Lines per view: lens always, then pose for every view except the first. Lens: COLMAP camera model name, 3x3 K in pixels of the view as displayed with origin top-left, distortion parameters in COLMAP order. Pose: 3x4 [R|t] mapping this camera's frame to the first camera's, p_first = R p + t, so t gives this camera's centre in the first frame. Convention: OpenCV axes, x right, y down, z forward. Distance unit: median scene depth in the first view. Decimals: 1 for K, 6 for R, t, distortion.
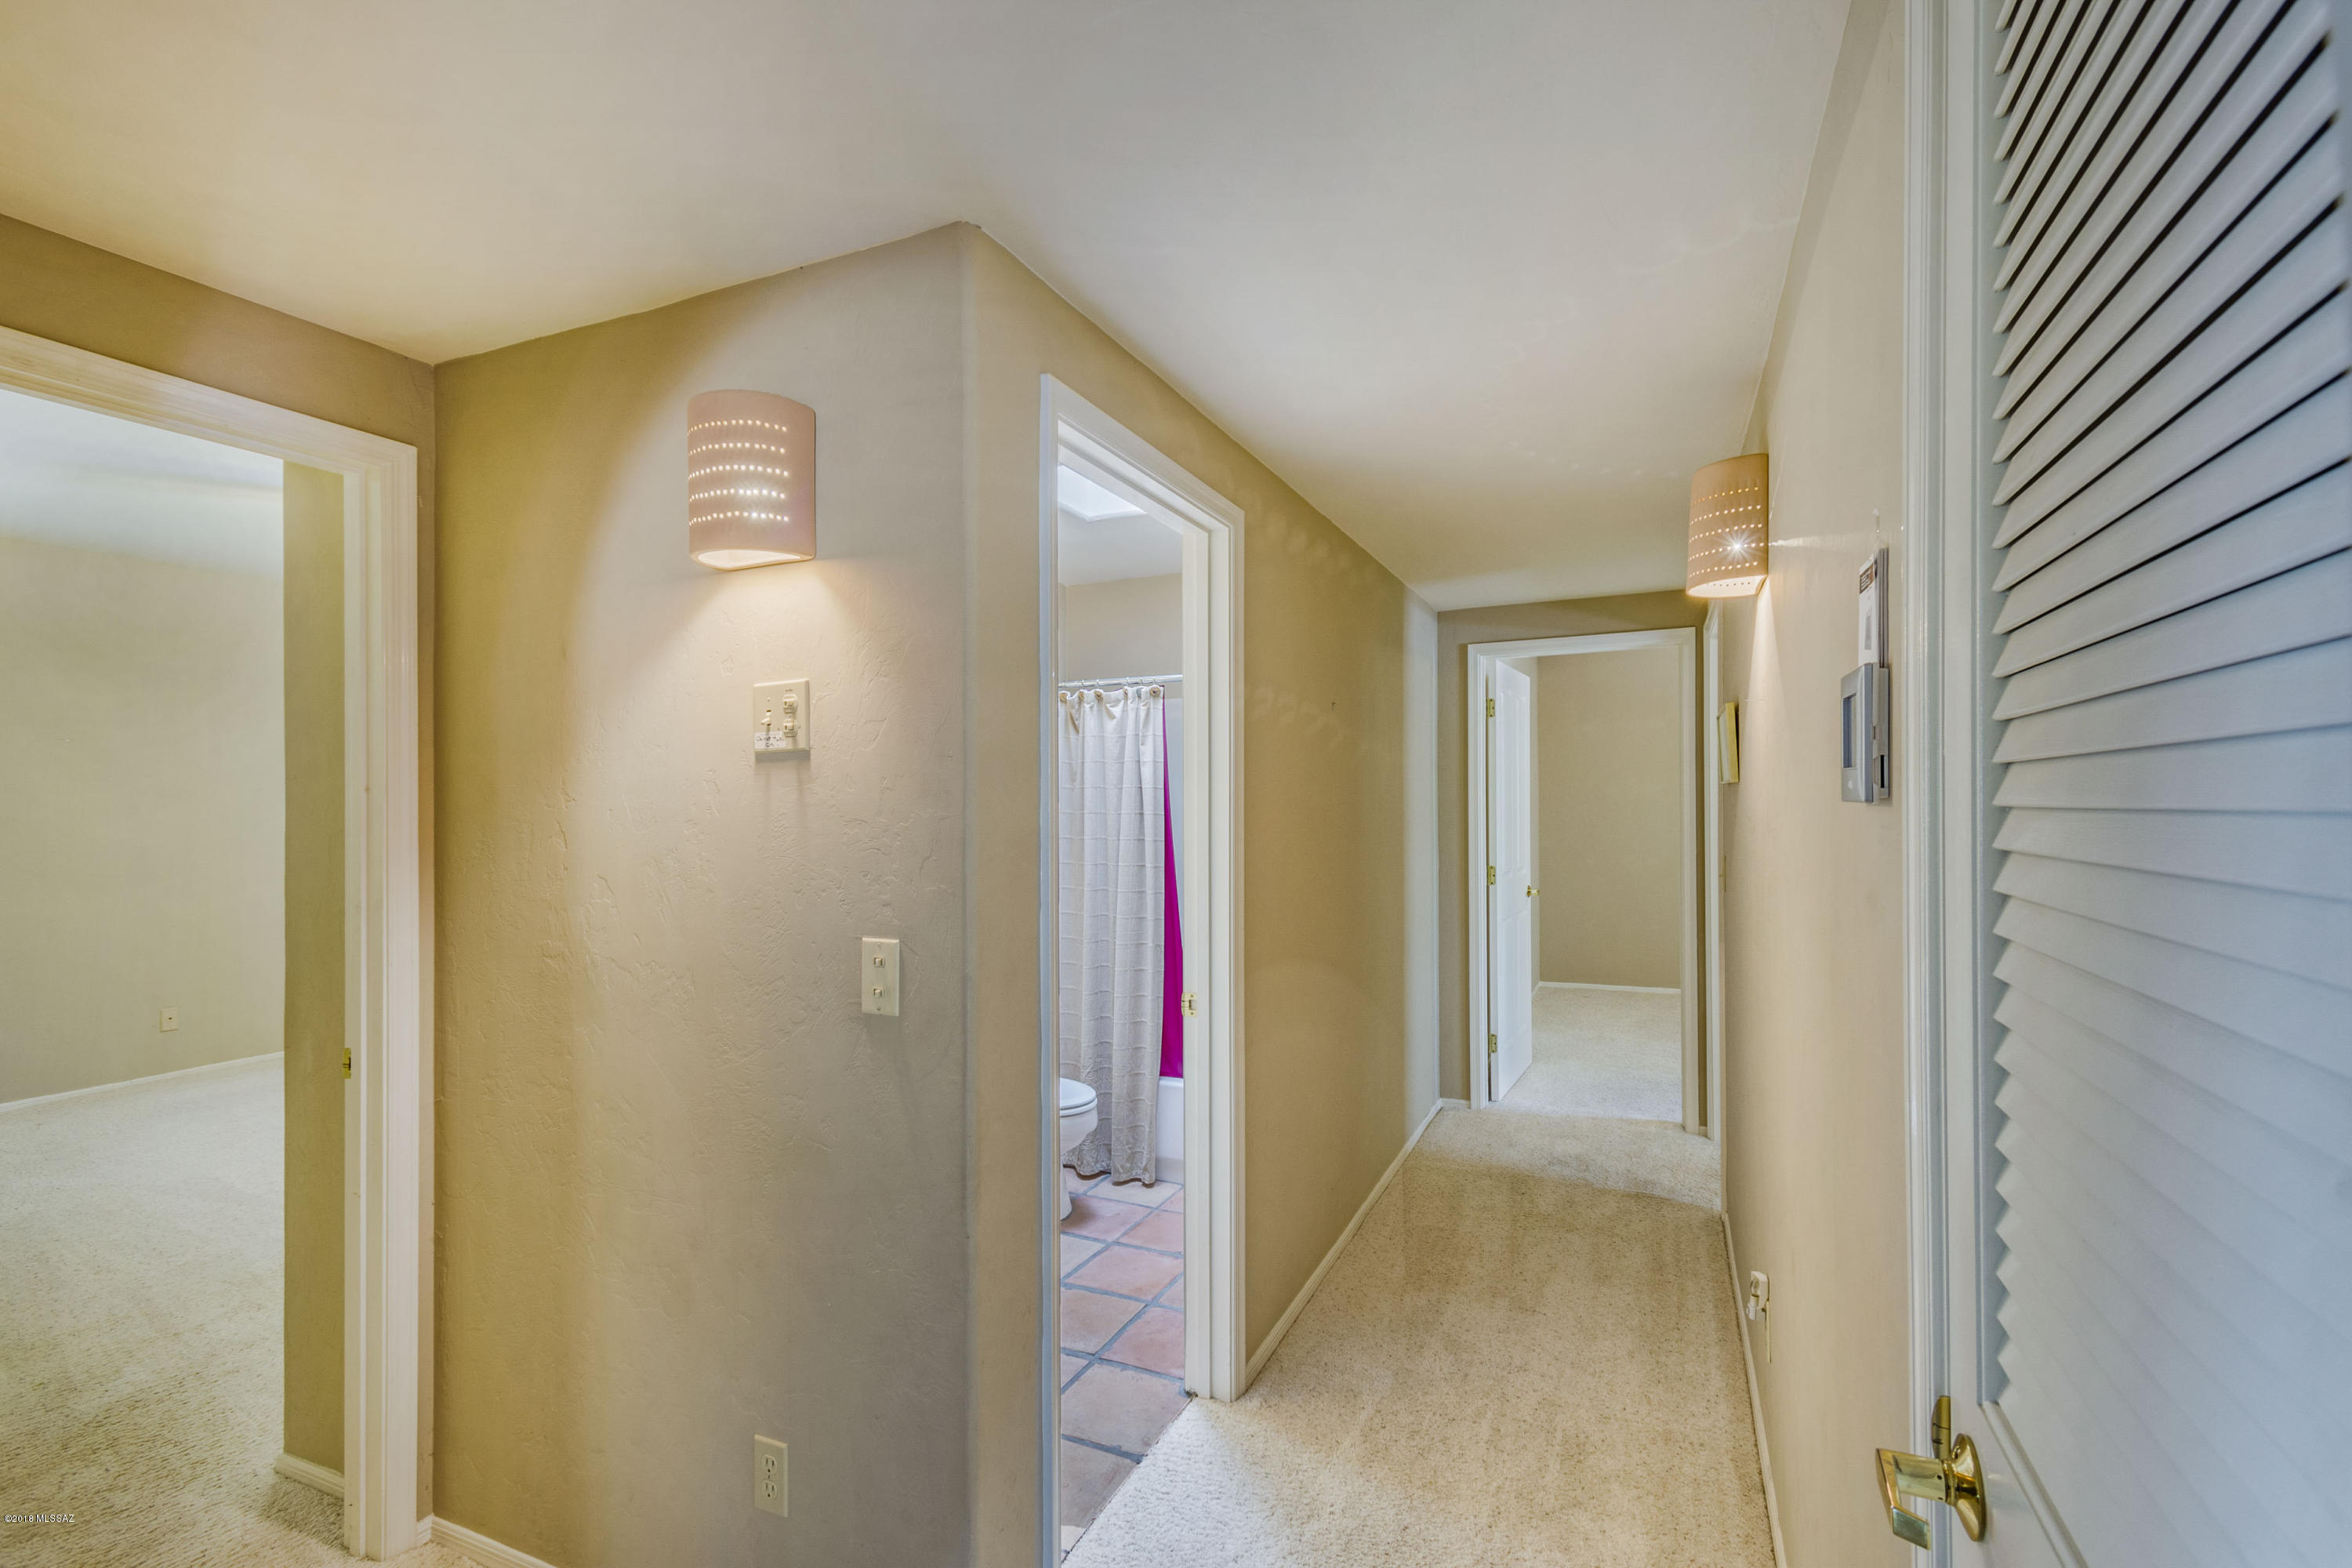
lens RADIAL K [[1055.6, 0, 1179.5], [0, 1055.6, 795.7], [0, 0, 1]] dist [0.011135, 0.000047]
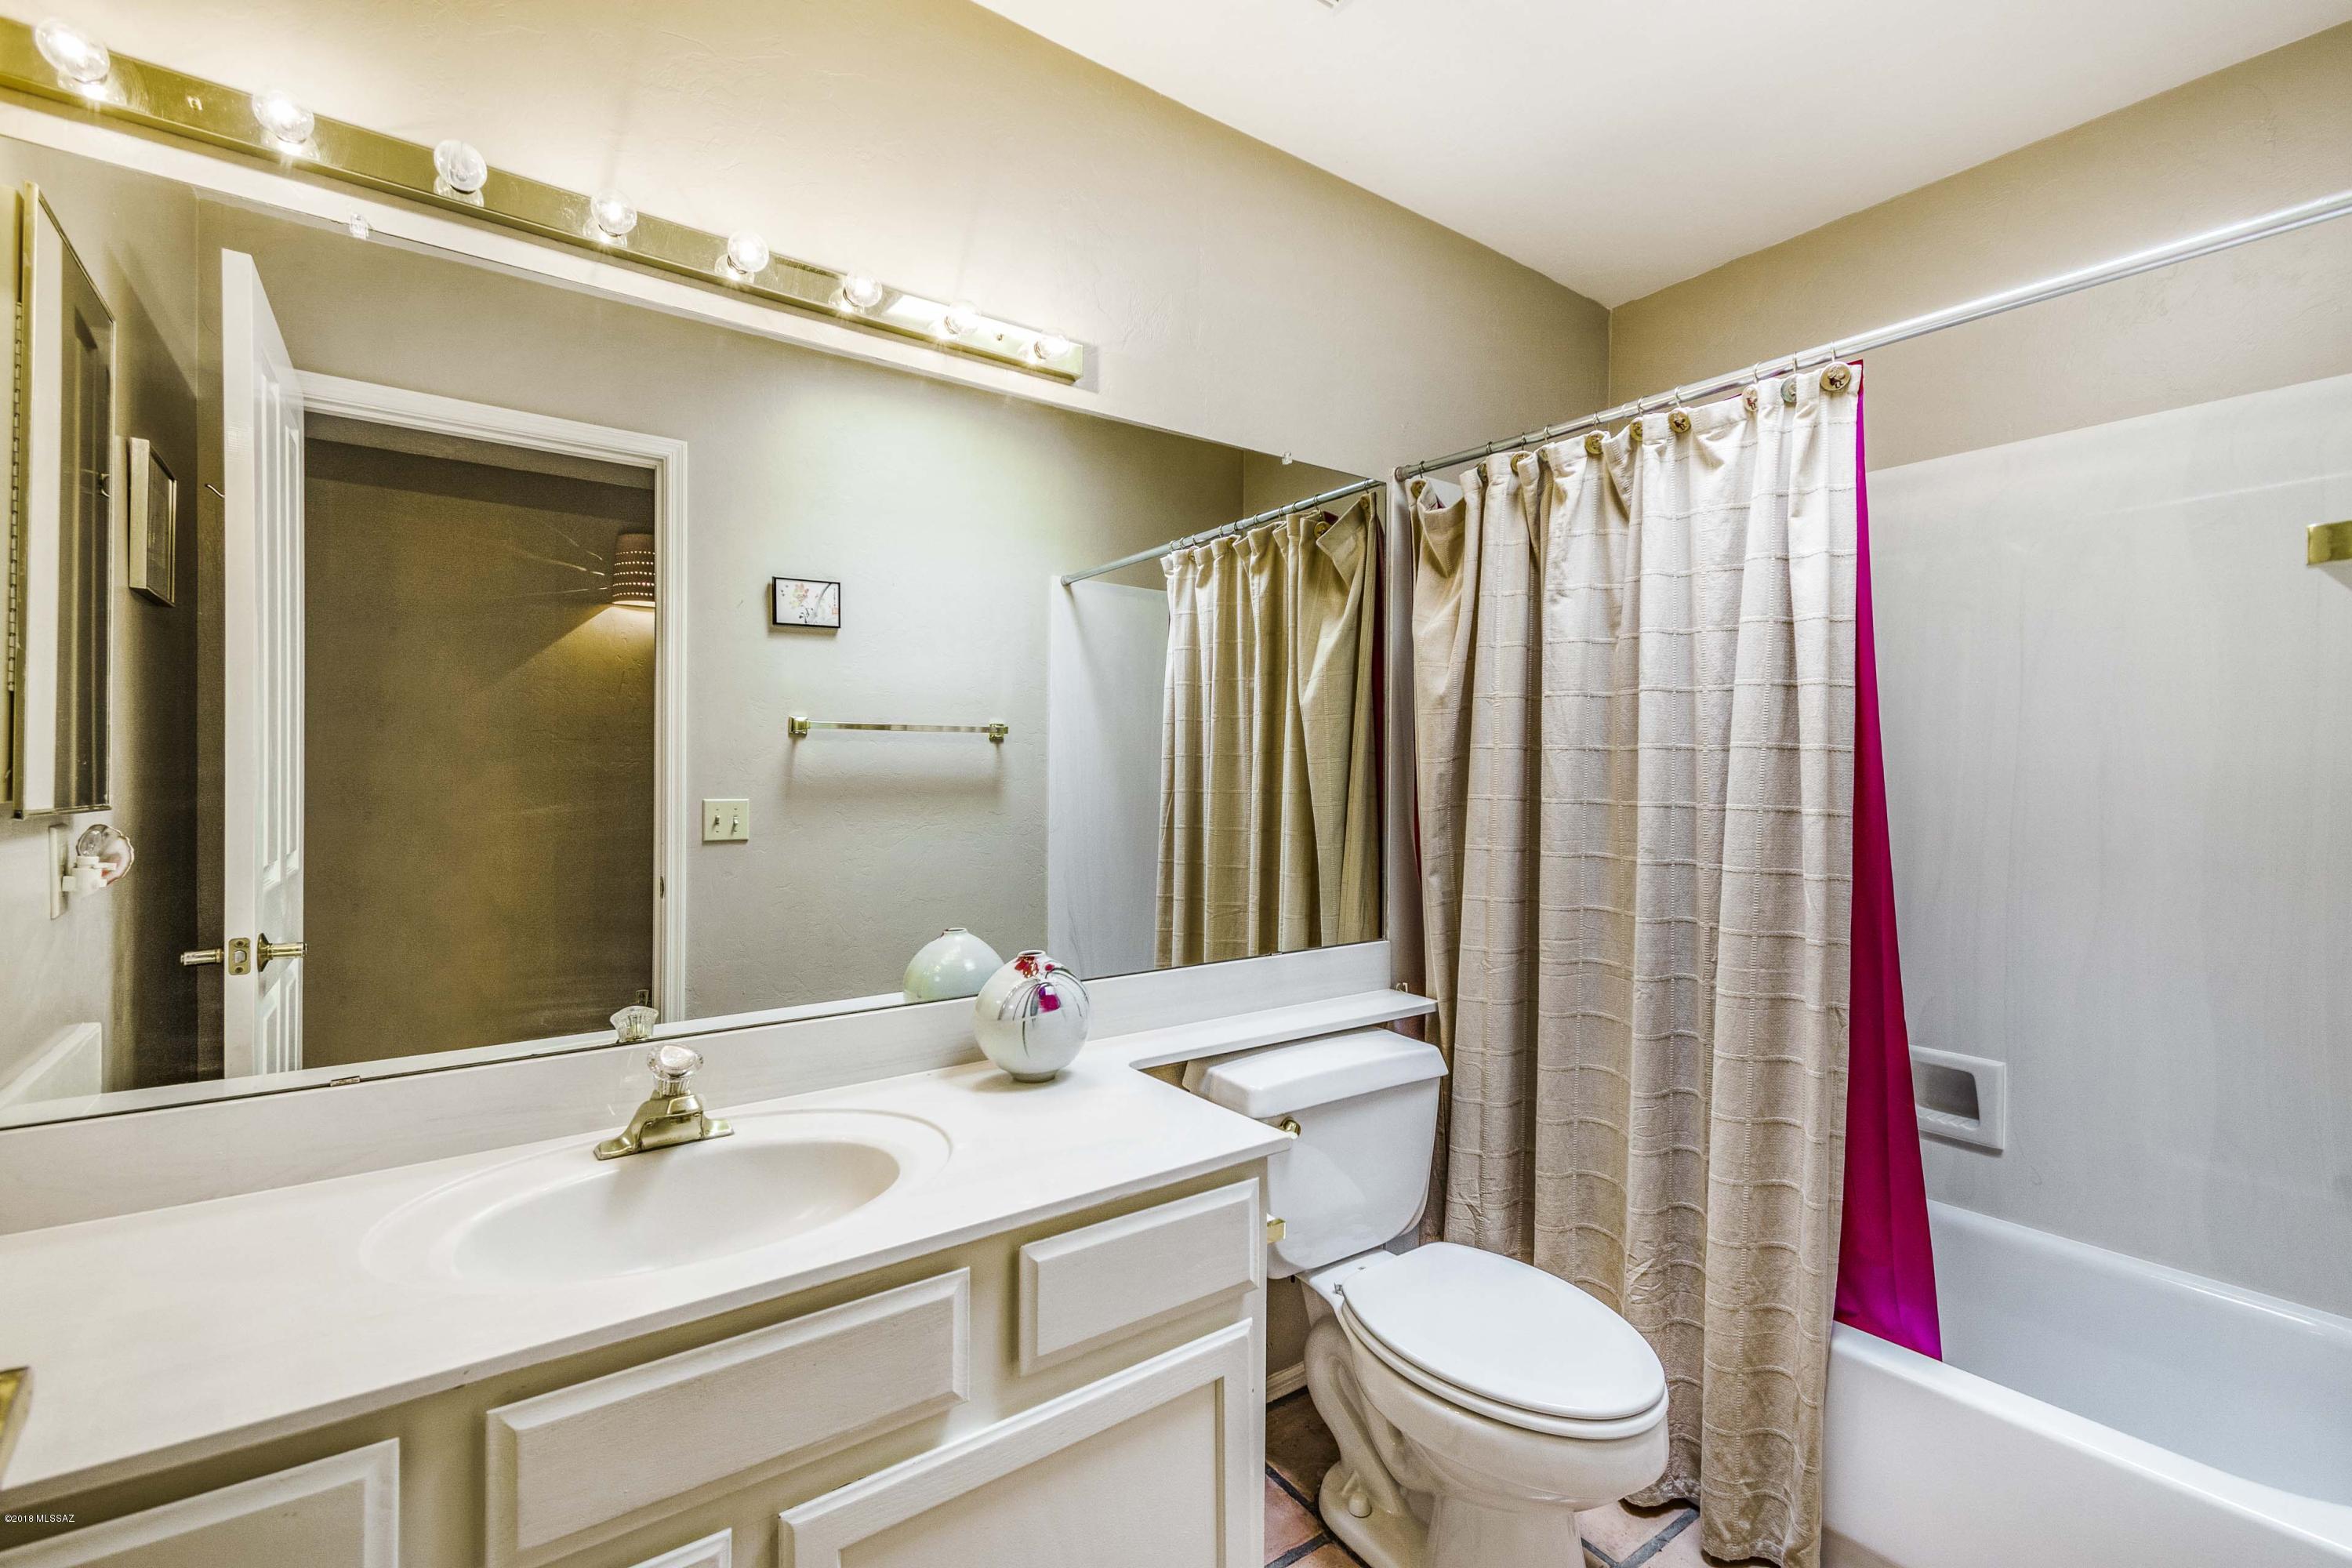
lens RADIAL K [[1055.6, 0, 1177.8], [0, 1055.6, 778.7], [0, 0, 1]] dist [0.011135, 0.000047]
pose [[0.876162, 0.012913, -0.481844, -0.045464], [-0.006335, 0.999863, 0.015278, 0.048344], [0.481975, -0.010333, 0.876124, 0.516214]]
